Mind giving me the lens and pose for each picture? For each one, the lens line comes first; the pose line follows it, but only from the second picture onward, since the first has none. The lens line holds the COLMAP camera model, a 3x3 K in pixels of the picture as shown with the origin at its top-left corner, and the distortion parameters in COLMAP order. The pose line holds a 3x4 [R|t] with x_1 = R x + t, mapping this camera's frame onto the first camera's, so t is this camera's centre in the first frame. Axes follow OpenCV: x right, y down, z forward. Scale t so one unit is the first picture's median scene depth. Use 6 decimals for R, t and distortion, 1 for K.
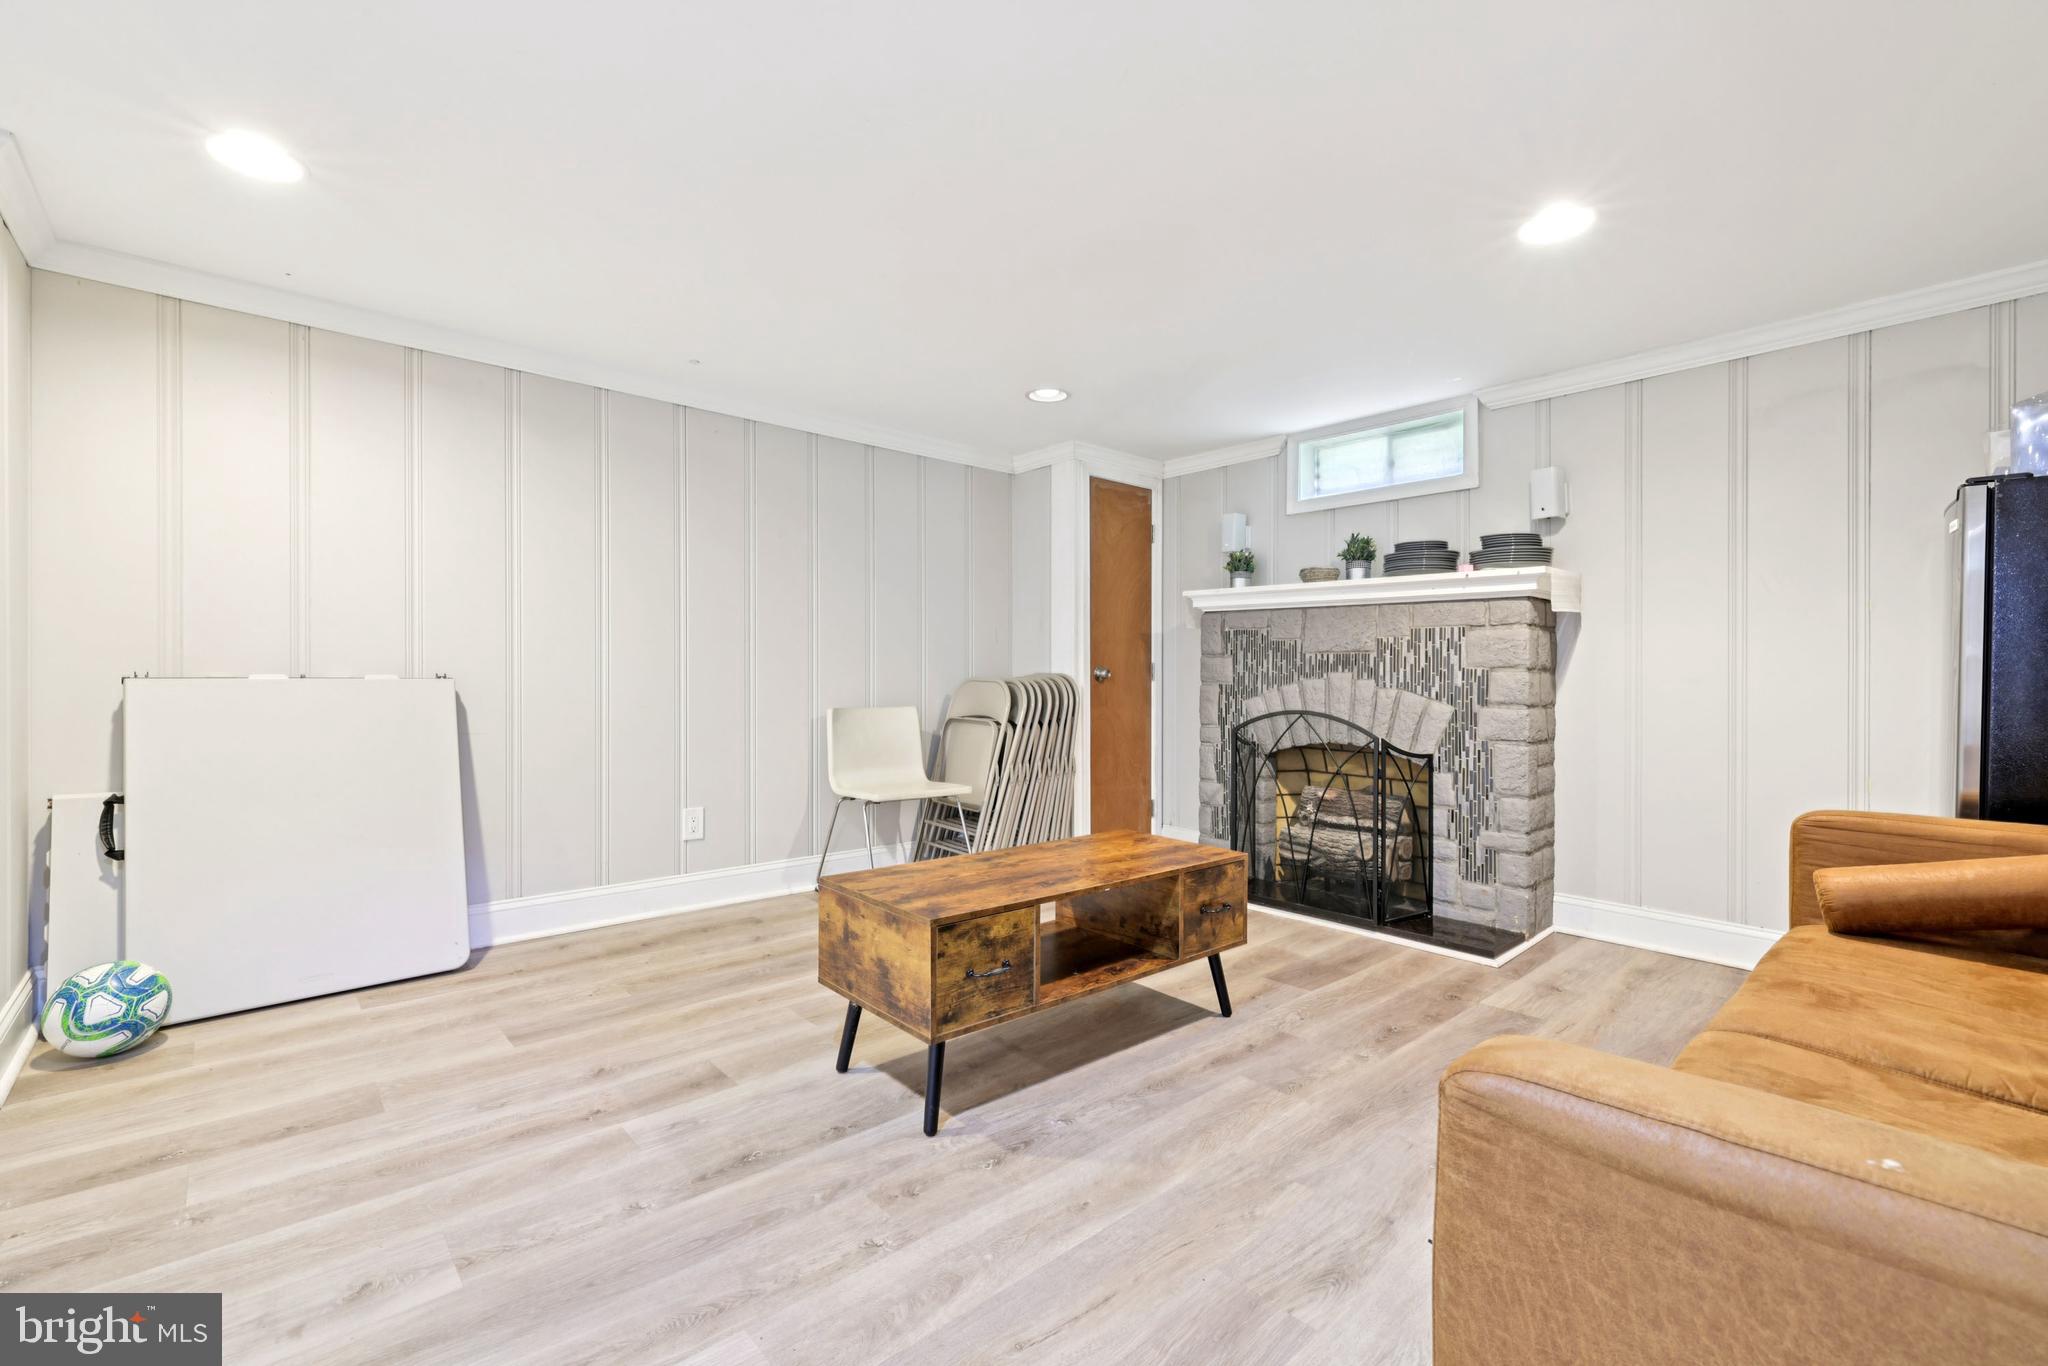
lens RADIAL K [[883.3, 0, 1010.7], [0, 883.3, 682.6], [0, 0, 1]] dist [-0.008447, 0.000925]
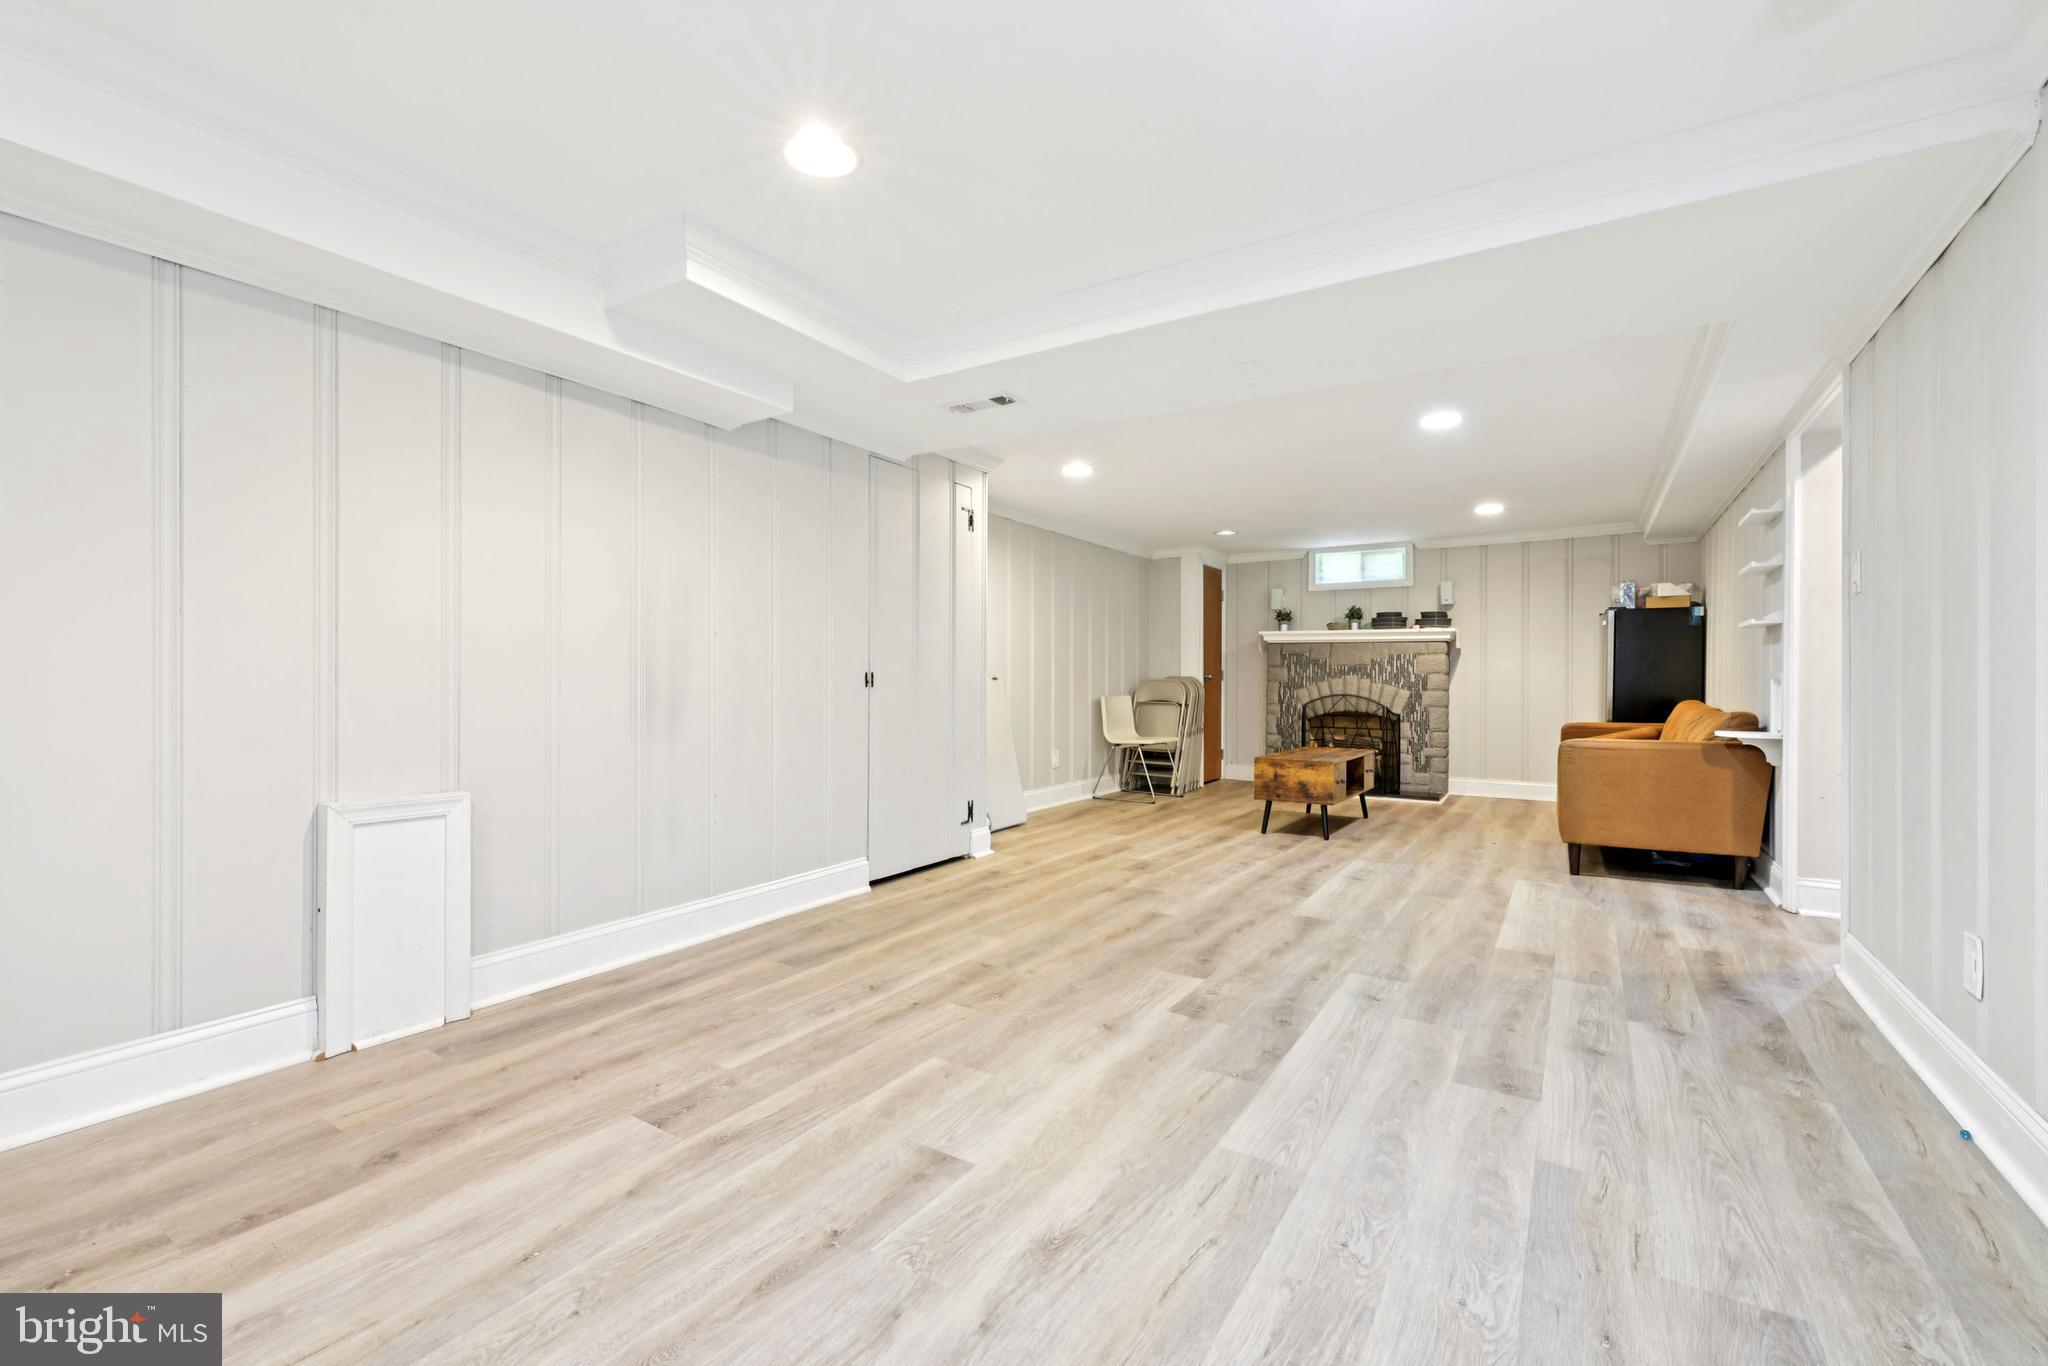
lens RADIAL K [[883.3, 0, 1018.1], [0, 883.3, 684.5], [0, 0, 1]] dist [-0.008447, 0.000925]
pose [[0.962261, -0.007244, 0.272030, -0.969708], [0.007723, 0.999970, -0.000689, 0.004765], [-0.272017, 0.002763, 0.962288, -0.779156]]
